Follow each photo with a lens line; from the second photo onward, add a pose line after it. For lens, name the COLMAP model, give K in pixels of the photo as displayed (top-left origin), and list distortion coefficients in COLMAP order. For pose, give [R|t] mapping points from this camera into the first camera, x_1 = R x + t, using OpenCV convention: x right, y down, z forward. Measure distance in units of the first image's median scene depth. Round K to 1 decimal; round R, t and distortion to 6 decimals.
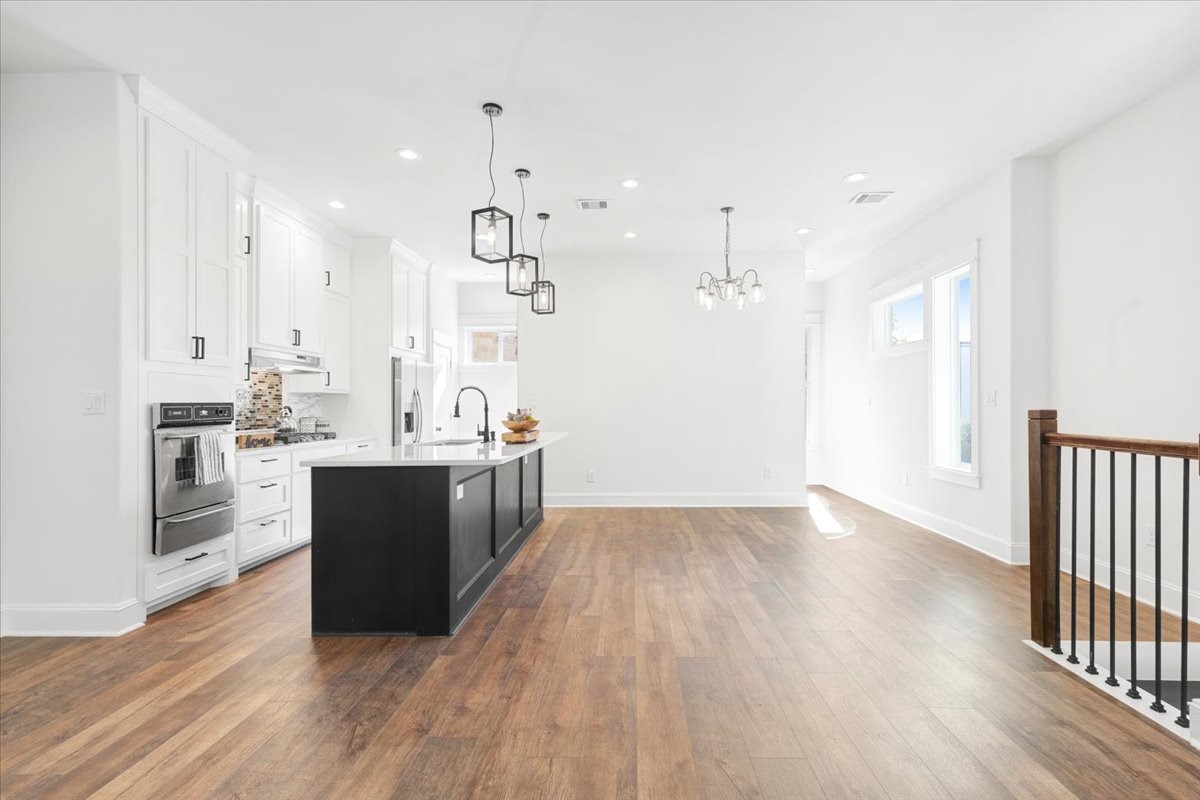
lens RADIAL K [[540.0, 0, 607.7], [0, 540.0, 404.6], [0, 0, 1]] dist [-0.001199, -0.000402]
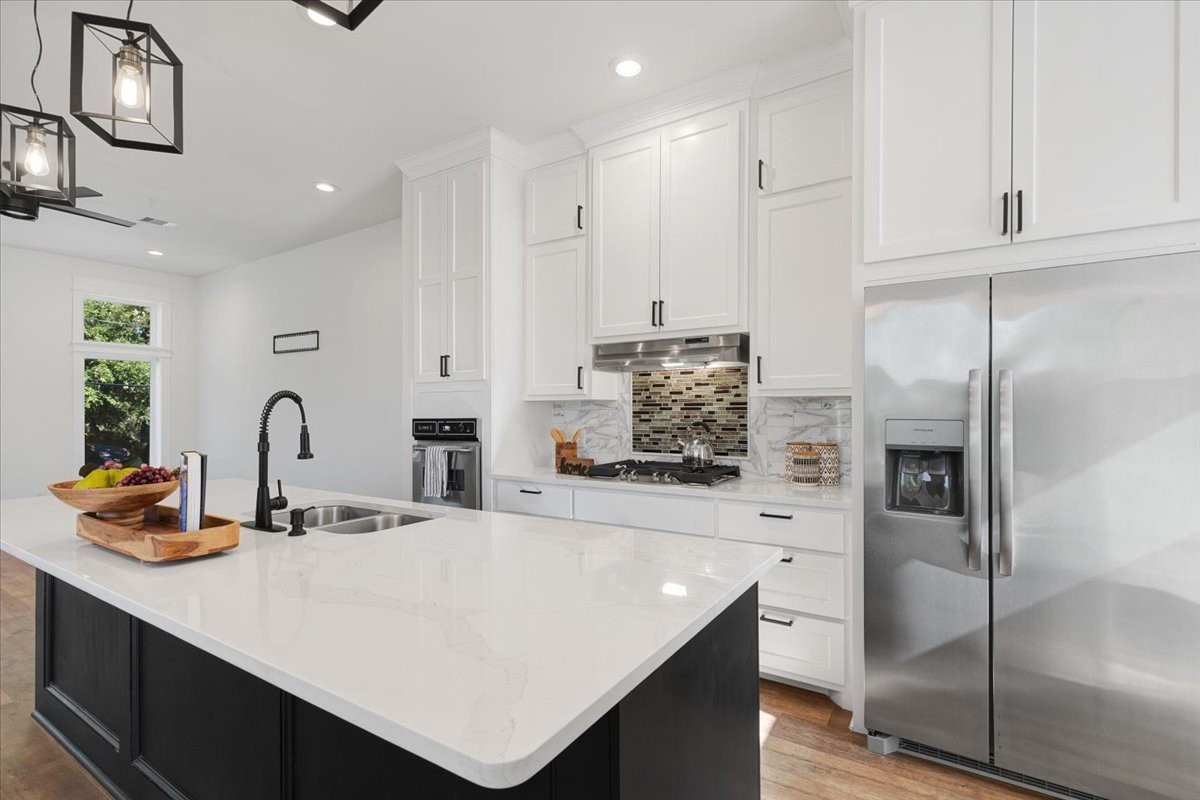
lens RADIAL K [[540.0, 0, 601.9], [0, 540.0, 405.1], [0, 0, 1]] dist [-0.001199, -0.000402]
pose [[-0.487442, 0.004968, -0.873141, 0.008806], [0.011561, 0.999933, -0.000765, -0.020003], [0.873079, -0.010467, -0.487467, 1.424063]]
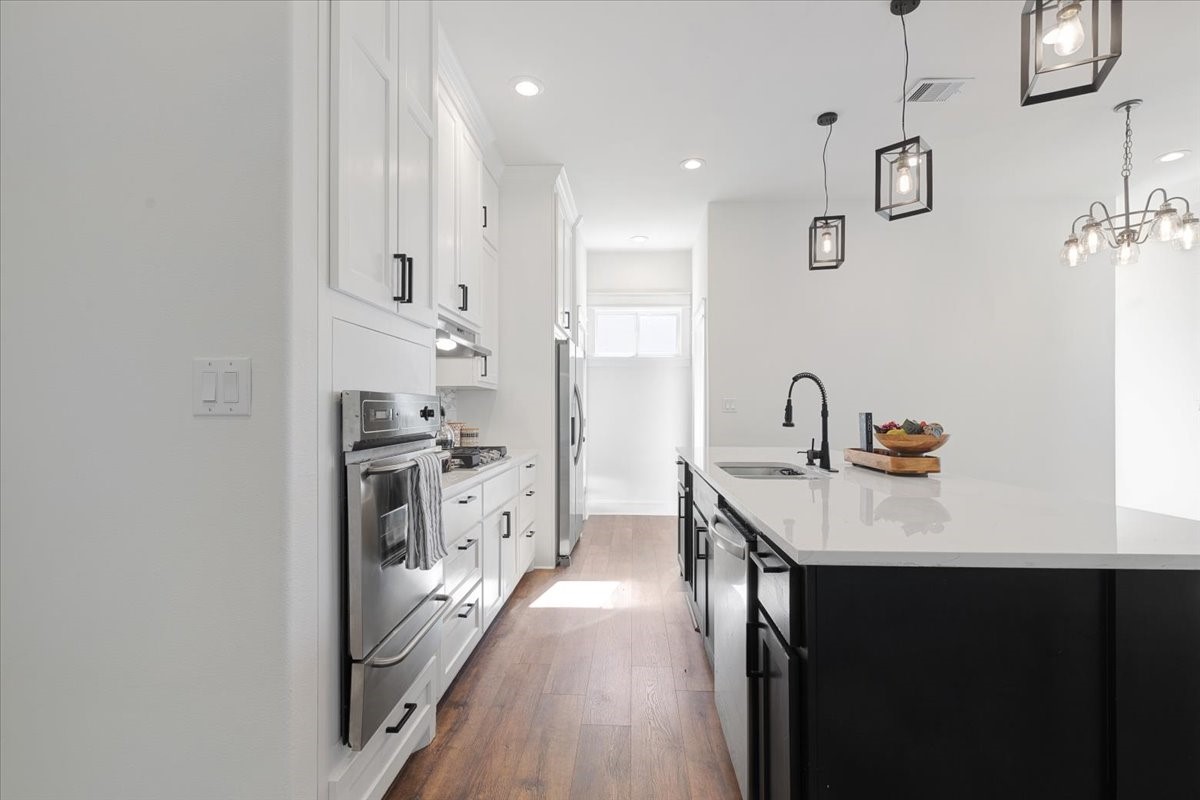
lens RADIAL K [[540.0, 0, 595.9], [0, 540.0, 405.0], [0, 0, 1]] dist [-0.001199, -0.000402]
pose [[0.999941, 0.008752, -0.006437, -0.466124], [-0.008822, 0.999902, -0.010874, 0.008271], [0.006341, 0.010930, 0.999920, 0.415643]]
